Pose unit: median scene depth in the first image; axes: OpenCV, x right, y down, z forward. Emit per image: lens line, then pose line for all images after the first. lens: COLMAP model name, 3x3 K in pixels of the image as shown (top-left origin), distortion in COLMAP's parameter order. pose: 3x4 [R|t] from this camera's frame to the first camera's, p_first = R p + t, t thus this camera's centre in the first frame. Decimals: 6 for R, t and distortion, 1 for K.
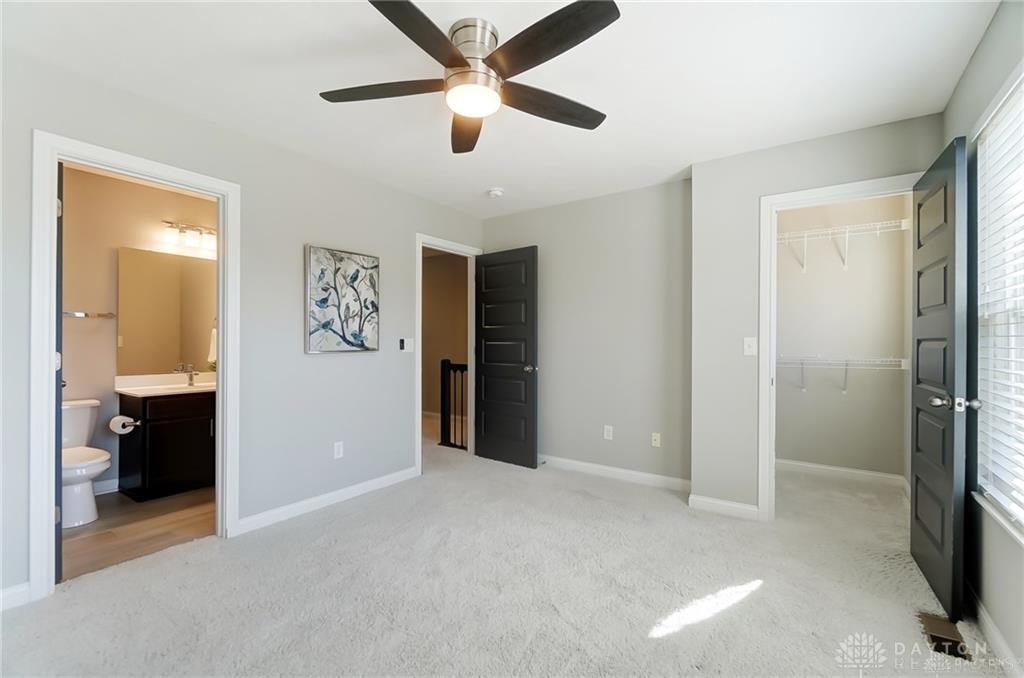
lens RADIAL K [[453.1, 0, 508.8], [0, 453.1, 333.5], [0, 0, 1]] dist [0.000207, -0.000169]
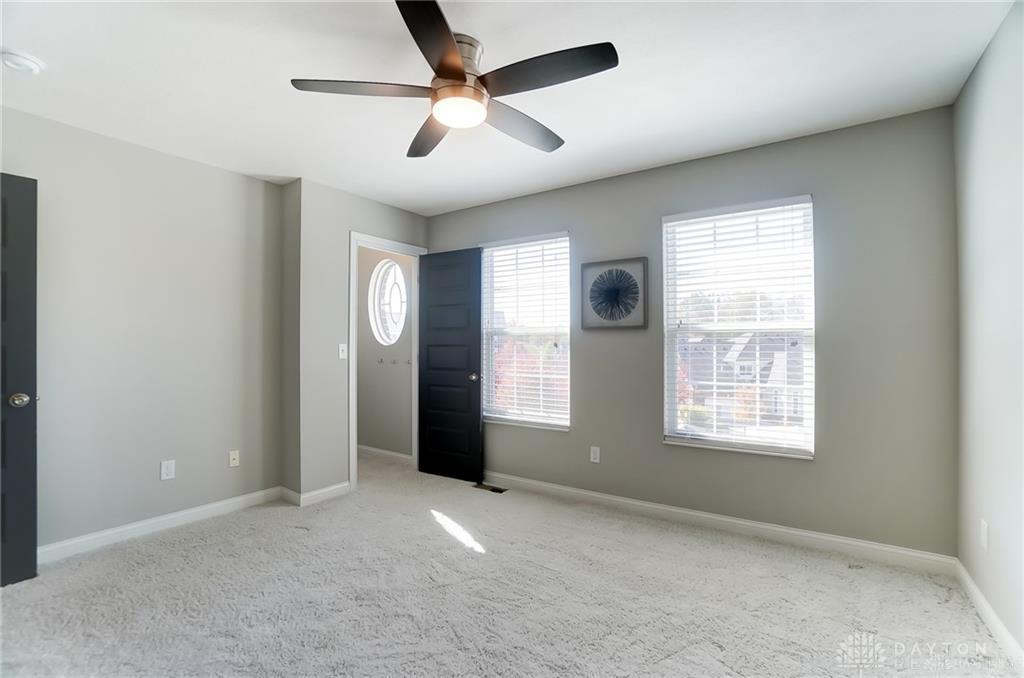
lens RADIAL K [[448.8, 0, 505.9], [0, 448.8, 345.0], [0, 0, 1]] dist [-0.001910, -0.000249]
pose [[0.018058, 0.000601, 0.999837, -0.732689], [-0.010803, 0.999942, -0.000406, 0.008088], [-0.999779, -0.010794, 0.018063, 0.608102]]
